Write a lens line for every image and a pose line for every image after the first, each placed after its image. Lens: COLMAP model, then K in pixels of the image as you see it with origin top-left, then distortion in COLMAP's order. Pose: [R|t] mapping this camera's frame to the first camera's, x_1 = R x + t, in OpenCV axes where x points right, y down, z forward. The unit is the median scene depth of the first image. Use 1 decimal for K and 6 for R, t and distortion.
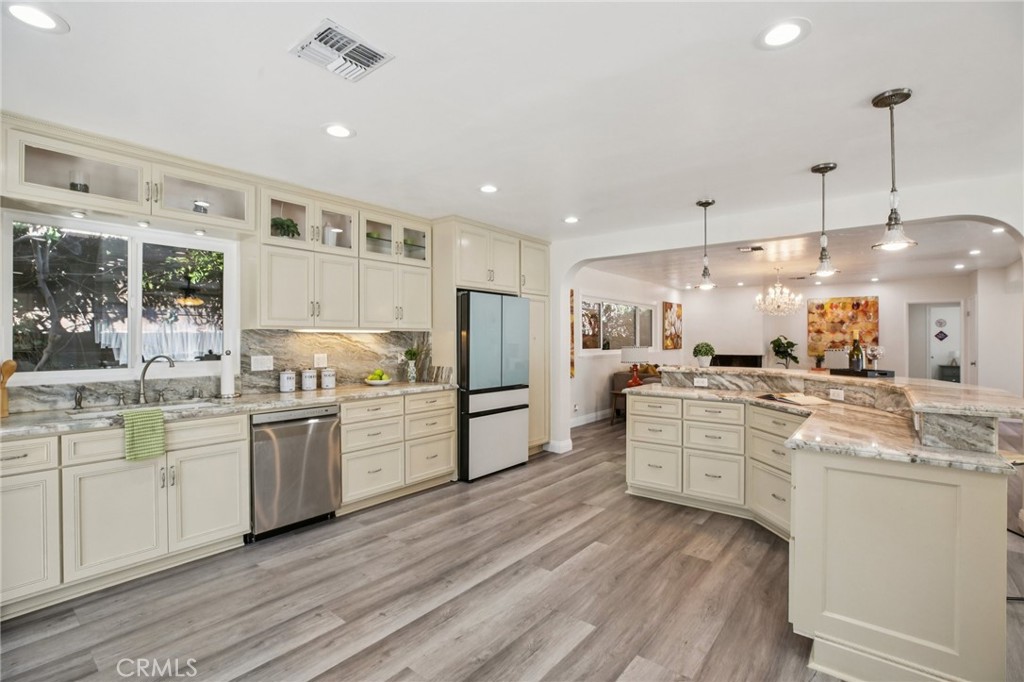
lens RADIAL K [[469.3, 0, 512.0], [0, 469.3, 341.0], [0, 0, 1]] dist [-0.014330, 0.001404]
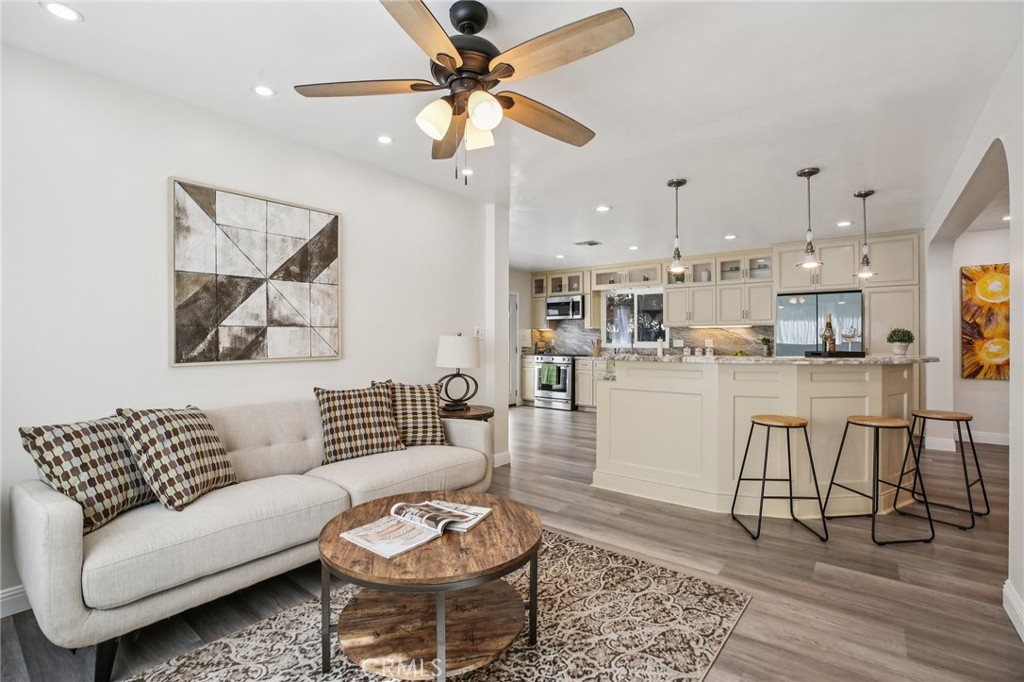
lens RADIAL K [[469.3, 0, 512.0], [0, 469.3, 341.0], [0, 0, 1]] dist [-0.014330, 0.001404]
pose [[0.025642, 0.002747, -0.999667, 1.879369], [-0.007001, 0.999972, 0.002569, 0.045164], [0.999647, 0.006933, 0.025660, 0.251073]]
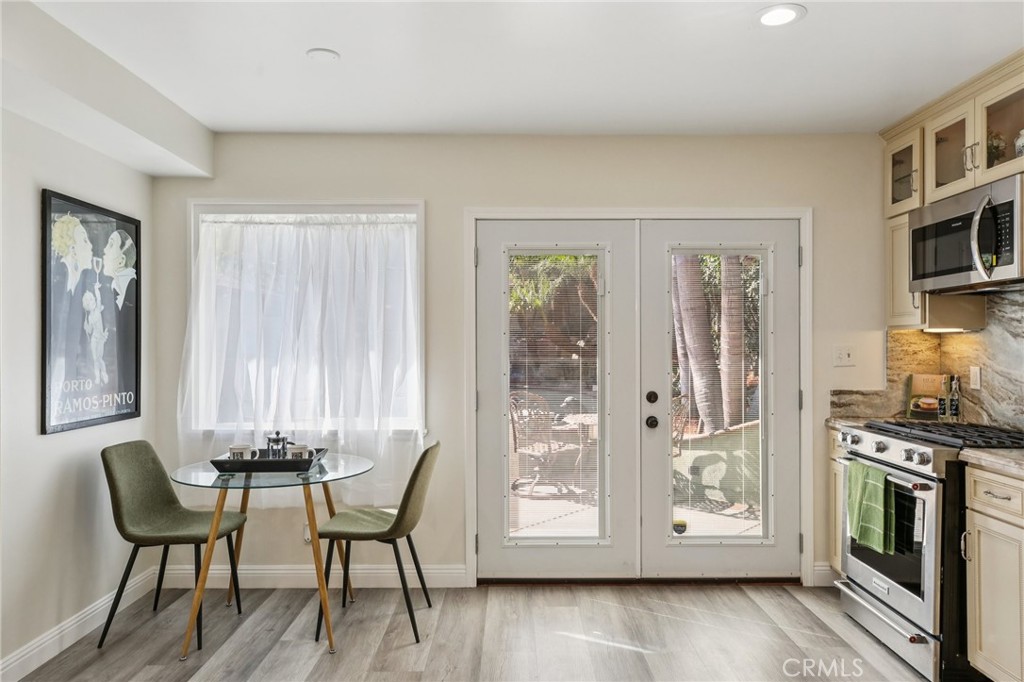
lens RADIAL K [[697.9, 0, 512.0], [0, 697.9, 341.0], [0, 0, 1]] dist [0.003212, 0.001048]
pose [[-0.771006, 0.000078, -0.636828, 0.204924], [-0.000466, 1.000000, 0.000686, -0.002636], [0.636827, 0.000825, -0.771006, 1.010926]]
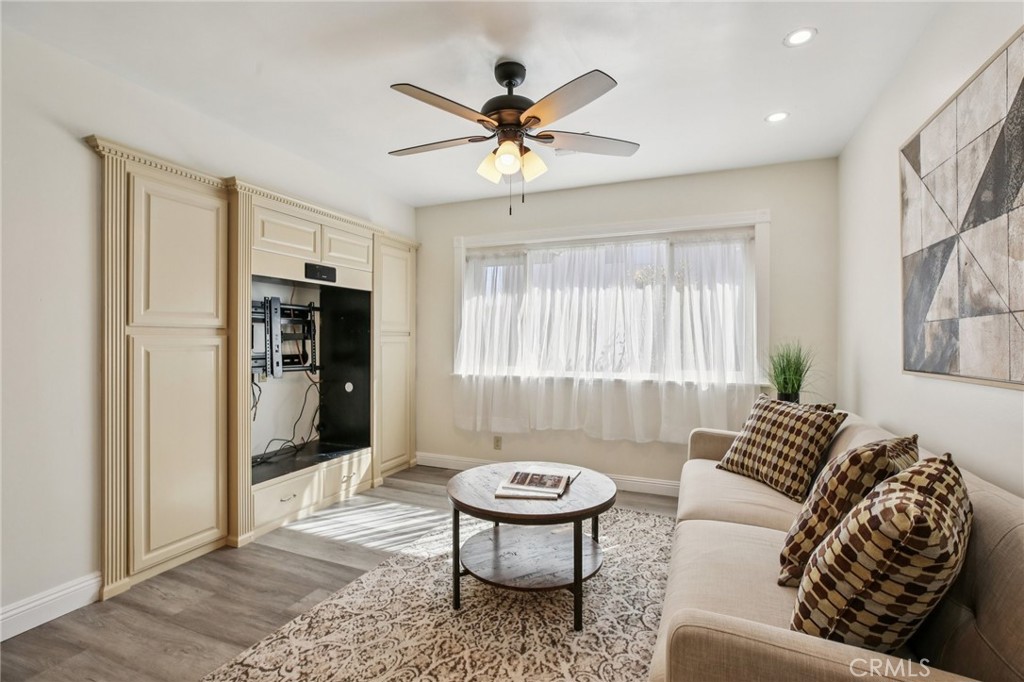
lens RADIAL K [[469.3, 0, 512.0], [0, 469.3, 341.0], [0, 0, 1]] dist [-0.014330, 0.001404]
pose [[-0.291299, -0.002419, 0.956629, 0.538037], [0.001128, 0.999995, 0.002872, 0.045361], [-0.956631, 0.001915, -0.291295, 0.424817]]
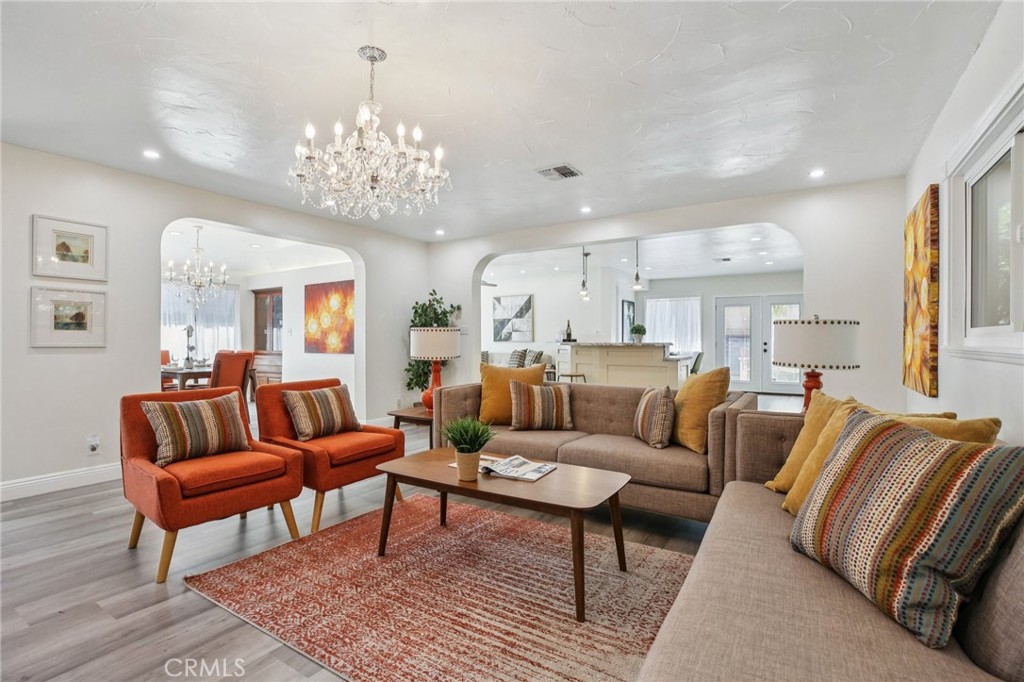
lens RADIAL K [[489.6, 0, 512.0], [0, 489.6, 341.0], [0, 0, 1]] dist [-0.045458, -0.000008]
pose [[-0.993032, -0.000145, -0.117845, 1.323504], [-0.001248, 0.999956, 0.009284, 0.054258], [0.117839, 0.009366, -0.992989, 3.312139]]
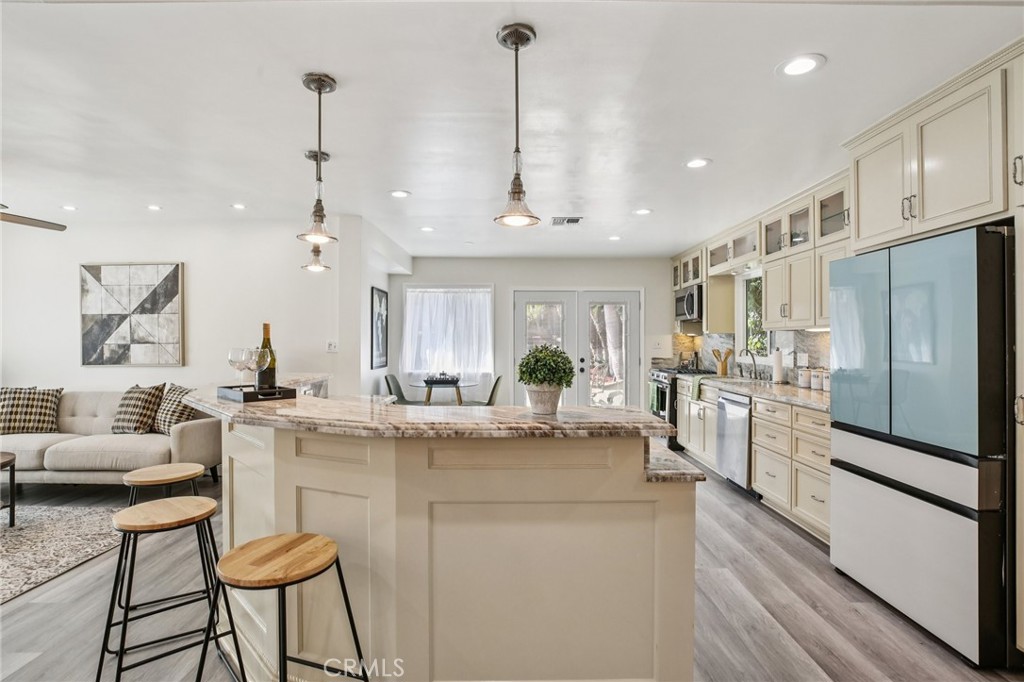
lens RADIAL K [[499.8, 0, 508.6], [0, 499.8, 340.2], [0, 0, 1]] dist [-0.020179, 0.000635]
pose [[-0.775322, -0.000038, -0.631566, 0.964127], [-0.004128, 0.999979, 0.005007, -0.004398], [0.631553, 0.006489, -0.775306, 1.810790]]
